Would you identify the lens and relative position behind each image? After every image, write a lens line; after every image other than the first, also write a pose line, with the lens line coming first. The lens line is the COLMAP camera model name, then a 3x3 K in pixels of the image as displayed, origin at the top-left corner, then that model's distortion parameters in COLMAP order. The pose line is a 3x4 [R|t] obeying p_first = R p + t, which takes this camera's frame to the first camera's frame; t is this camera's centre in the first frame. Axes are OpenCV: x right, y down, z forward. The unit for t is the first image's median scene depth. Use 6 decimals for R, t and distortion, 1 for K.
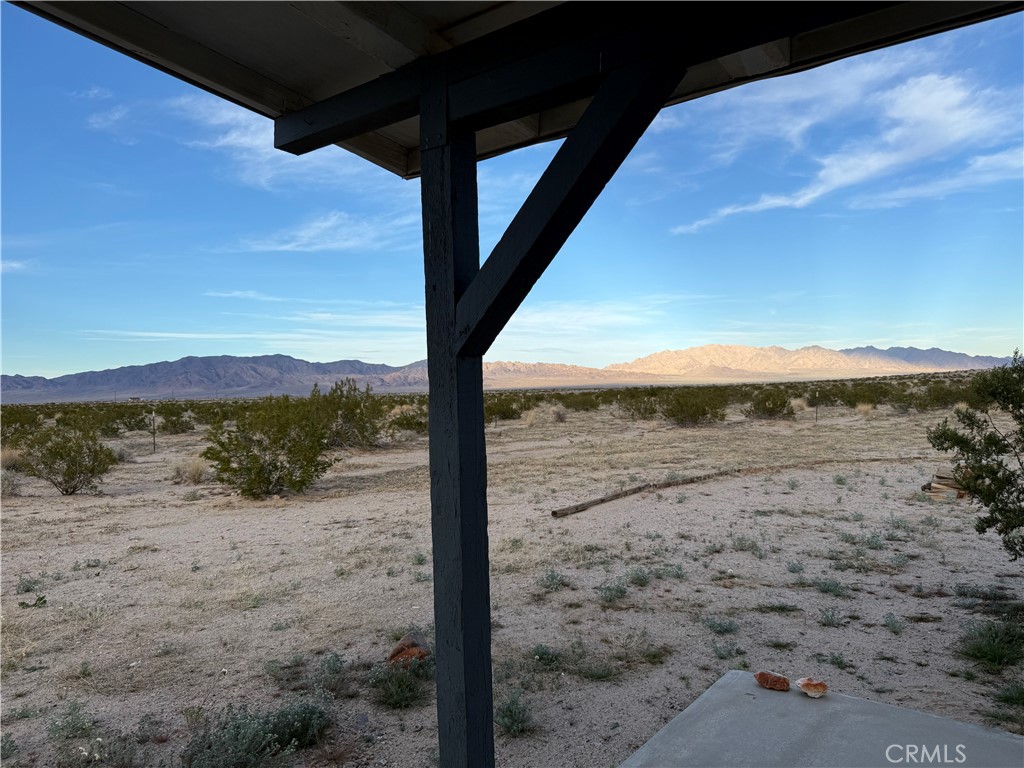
lens RADIAL K [[716.2, 0, 519.4], [0, 716.2, 392.4], [0, 0, 1]] dist [0.067163, -0.094271]
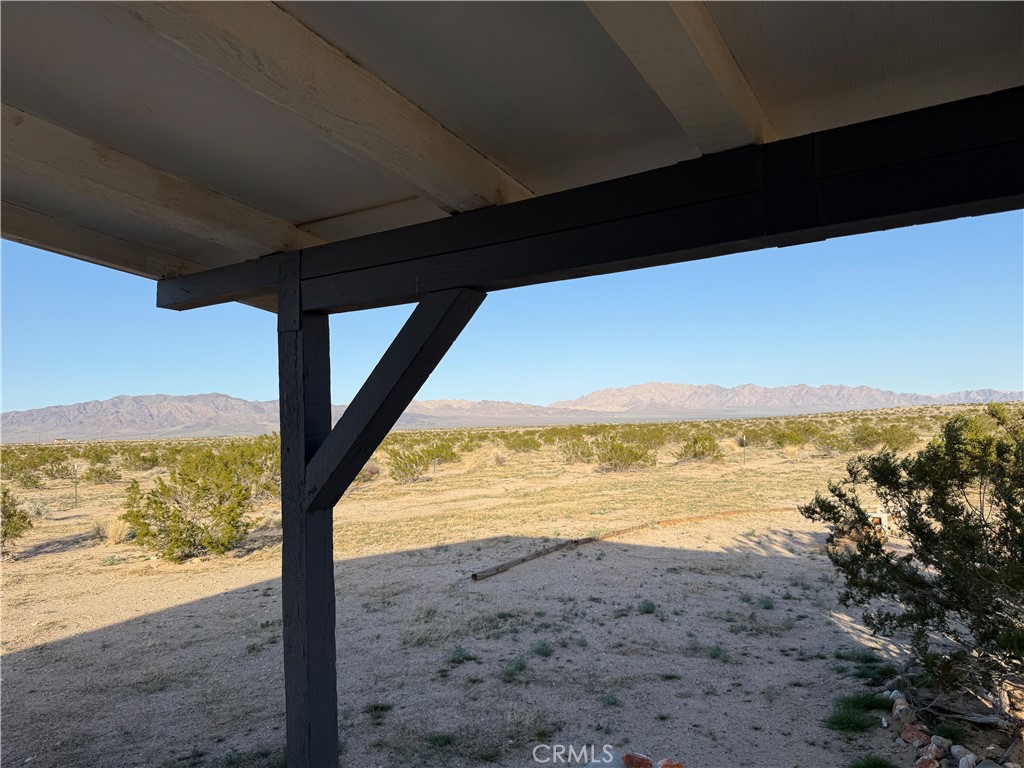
lens RADIAL K [[716.2, 0, 515.3], [0, 716.2, 390.2], [0, 0, 1]] dist [0.067163, -0.094271]
pose [[0.997460, -0.003152, 0.071160, 0.038477], [0.007076, 0.998463, -0.054965, -0.041955], [-0.070878, 0.055329, 0.995949, -0.041495]]
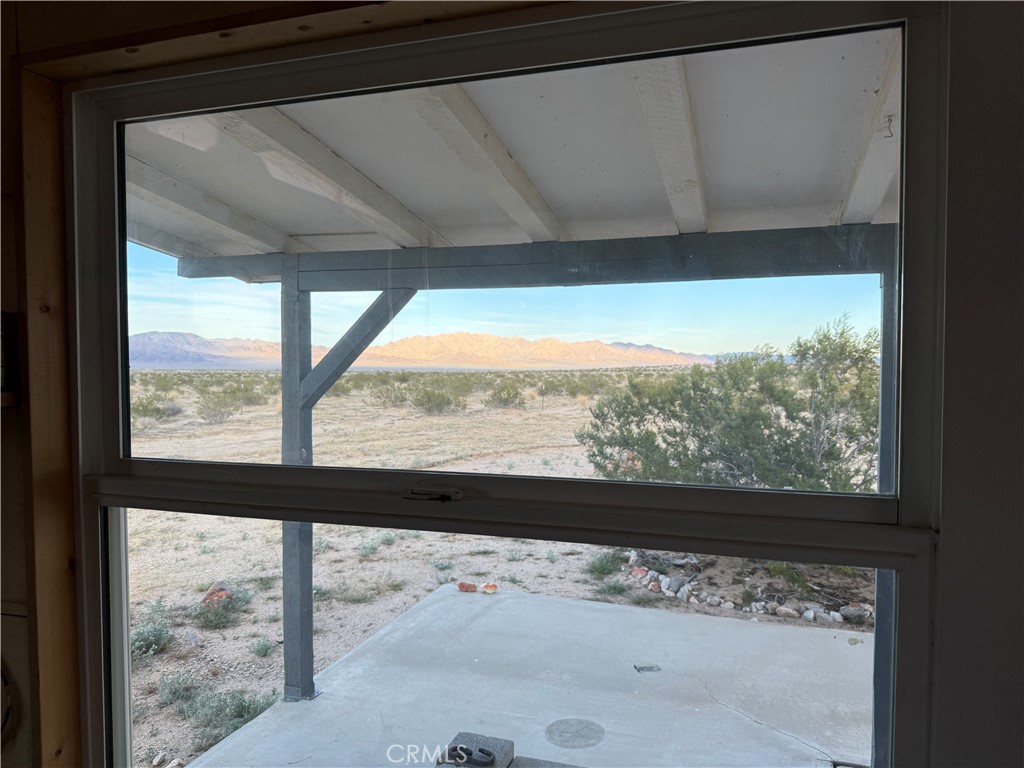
lens RADIAL K [[716.2, 0, 515.1], [0, 716.2, 383.3], [0, 0, 1]] dist [0.067163, -0.094271]
pose [[0.943140, 0.021634, 0.331691, -0.043773], [-0.024951, 0.999672, 0.005744, -0.033875], [-0.331458, -0.013694, 0.943371, -0.246955]]
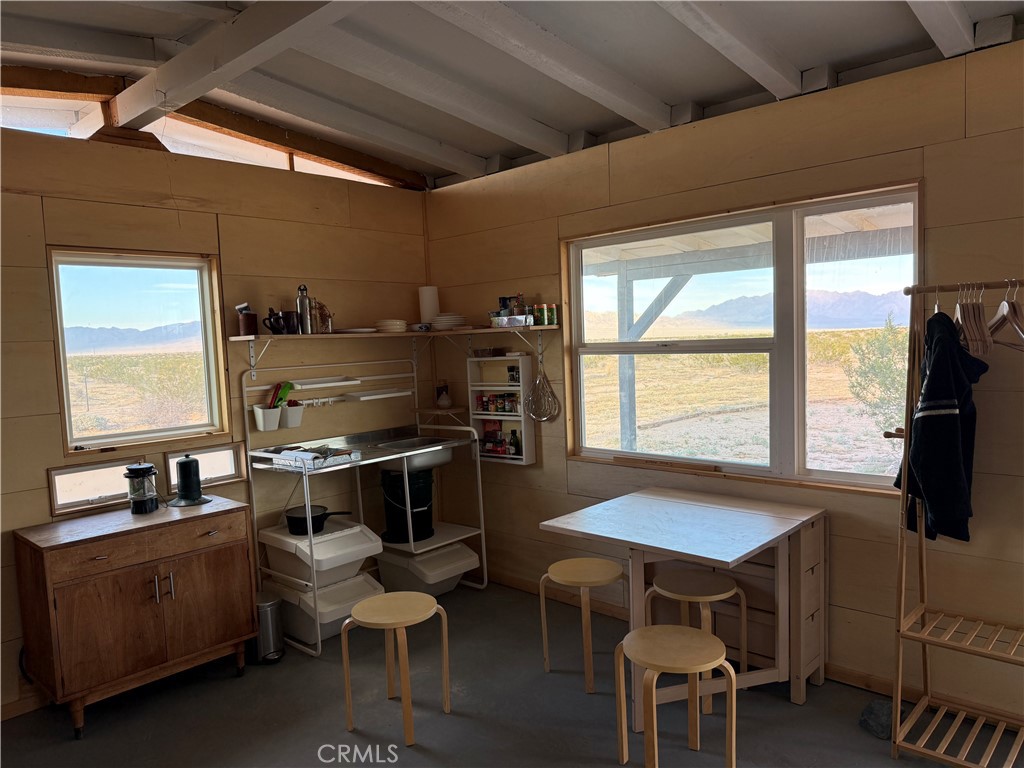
lens RADIAL K [[716.2, 0, 503.1], [0, 716.2, 393.5], [0, 0, 1]] dist [0.067163, -0.094271]
pose [[0.993053, 0.001132, -0.117663, -0.065518], [0.007321, 0.997422, 0.071383, -0.017346], [0.117441, -0.071748, 0.990485, -0.609405]]
